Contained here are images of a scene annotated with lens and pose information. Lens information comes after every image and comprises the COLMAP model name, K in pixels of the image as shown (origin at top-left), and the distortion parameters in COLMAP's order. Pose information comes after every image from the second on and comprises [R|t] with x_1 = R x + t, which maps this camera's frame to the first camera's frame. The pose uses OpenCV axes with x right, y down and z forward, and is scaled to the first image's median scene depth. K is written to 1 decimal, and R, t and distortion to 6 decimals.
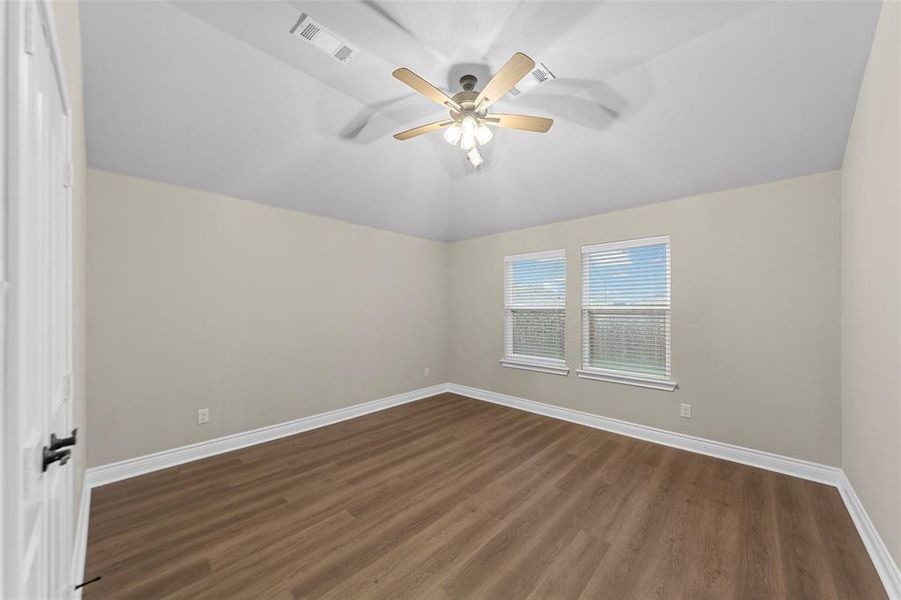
lens RADIAL K [[323.1, 0, 452.7], [0, 323.1, 308.4], [0, 0, 1]] dist [-0.000662, -0.000177]
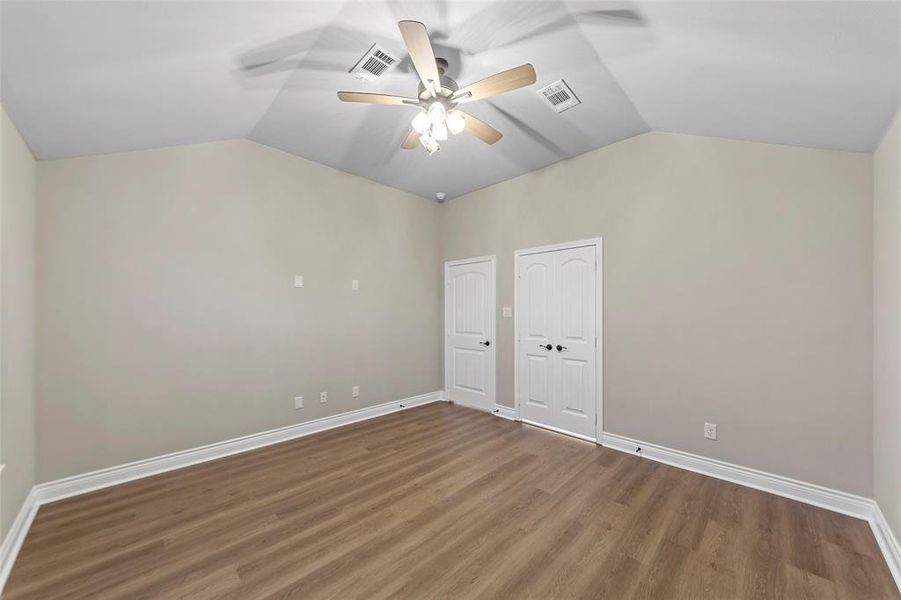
lens RADIAL K [[325.9, 0, 450.7], [0, 325.9, 310.7], [0, 0, 1]] dist [0.002250, -0.000104]
pose [[-0.999573, -0.003948, 0.028964, -0.011638], [-0.004013, 0.999990, -0.002179, -0.005860], [-0.028955, -0.002295, -0.999578, 1.716572]]
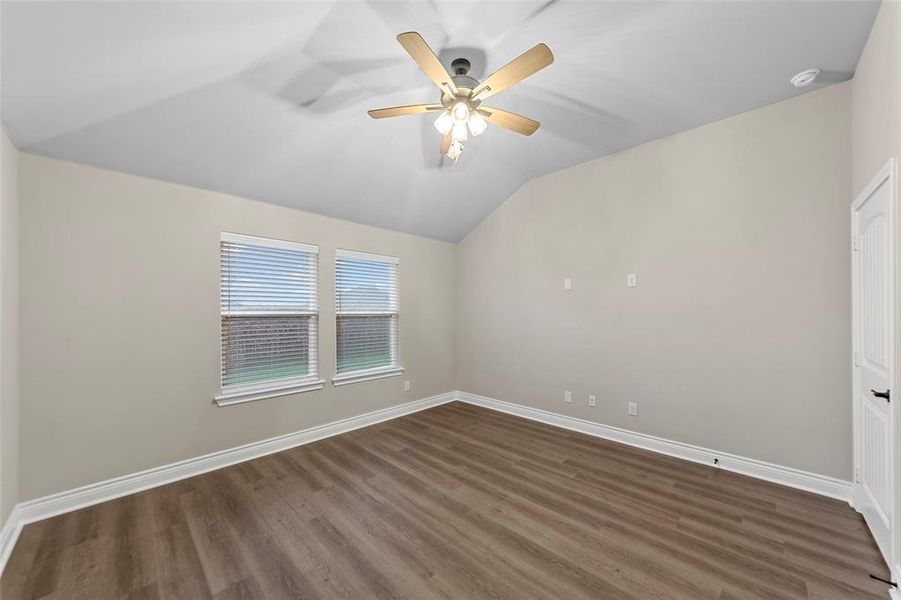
lens RADIAL K [[325.9, 0, 450.7], [0, 325.9, 310.7], [0, 0, 1]] dist [0.002250, -0.000104]
pose [[0.014975, -0.000167, 0.999888, -0.782615], [0.000660, 1.000000, 0.000157, -0.009487], [-0.999888, 0.000657, 0.014975, 0.906551]]
